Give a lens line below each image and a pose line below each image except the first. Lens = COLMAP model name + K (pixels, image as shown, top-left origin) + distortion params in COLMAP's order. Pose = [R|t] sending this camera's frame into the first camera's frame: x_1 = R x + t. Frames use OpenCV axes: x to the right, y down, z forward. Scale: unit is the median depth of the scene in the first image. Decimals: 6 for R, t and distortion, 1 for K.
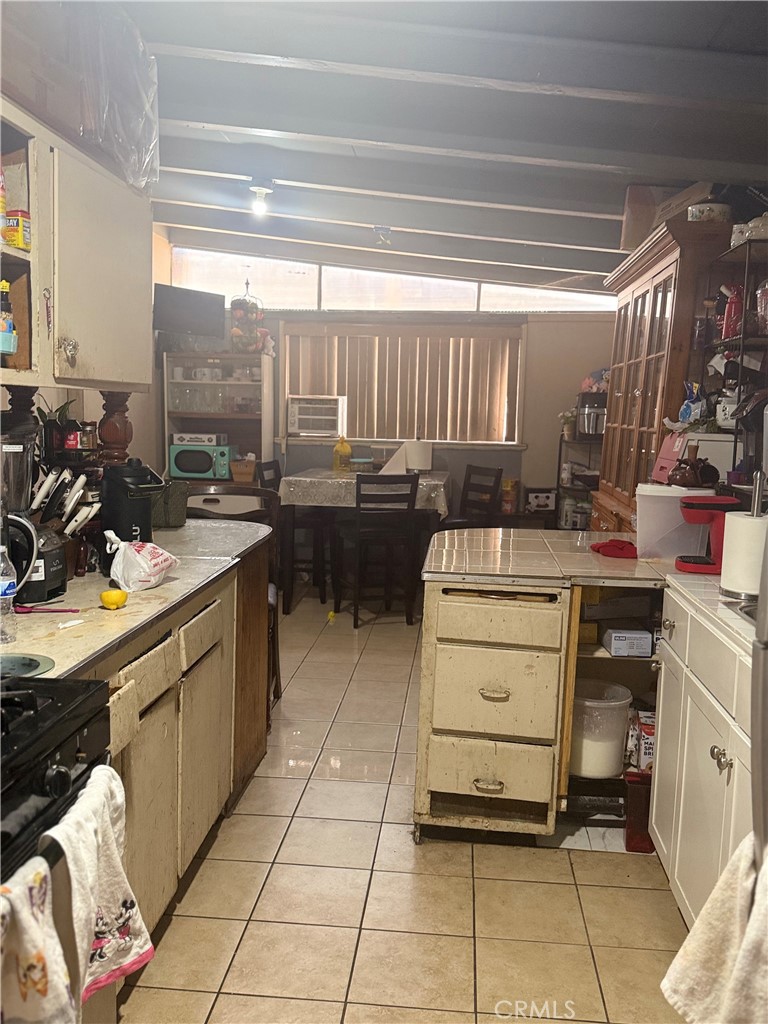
lens RADIAL K [[883.8, 0, 383.2], [0, 883.8, 495.5], [0, 0, 1]] dist [0.206760, -0.417107]
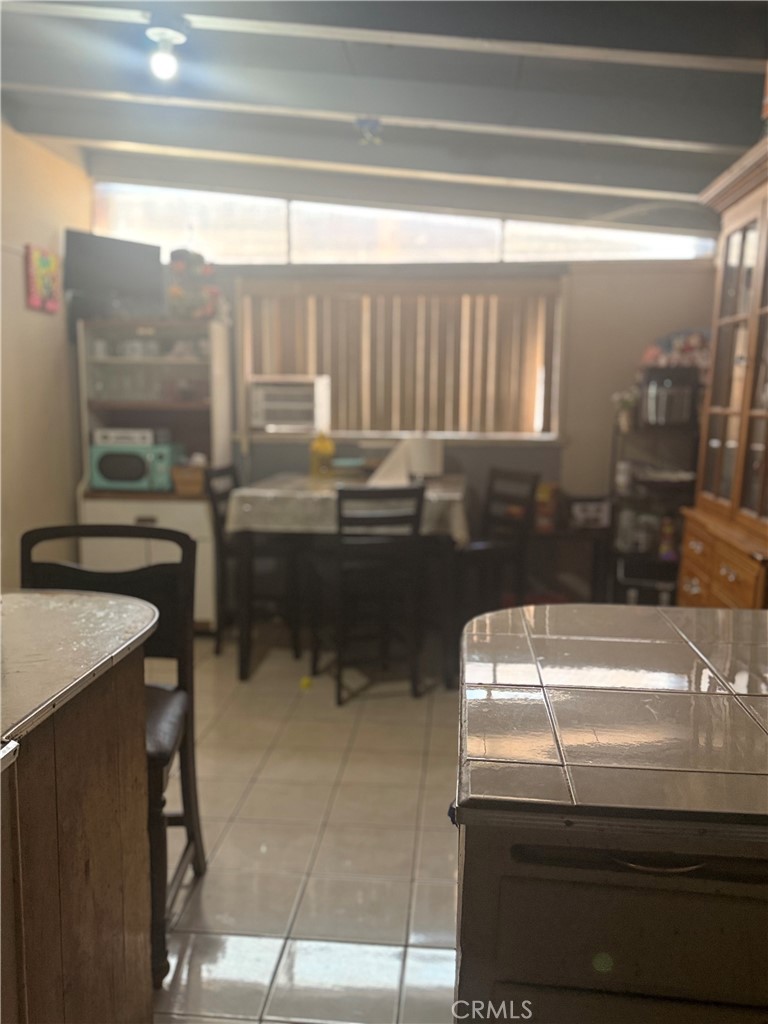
lens RADIAL K [[883.8, 0, 383.2], [0, 883.8, 495.5], [0, 0, 1]] dist [0.206760, -0.417107]
pose [[0.999899, -0.014222, -0.000564, 0.005645], [0.014228, 0.999811, 0.013248, -0.021536], [0.000375, -0.013255, 0.999912, 0.252955]]
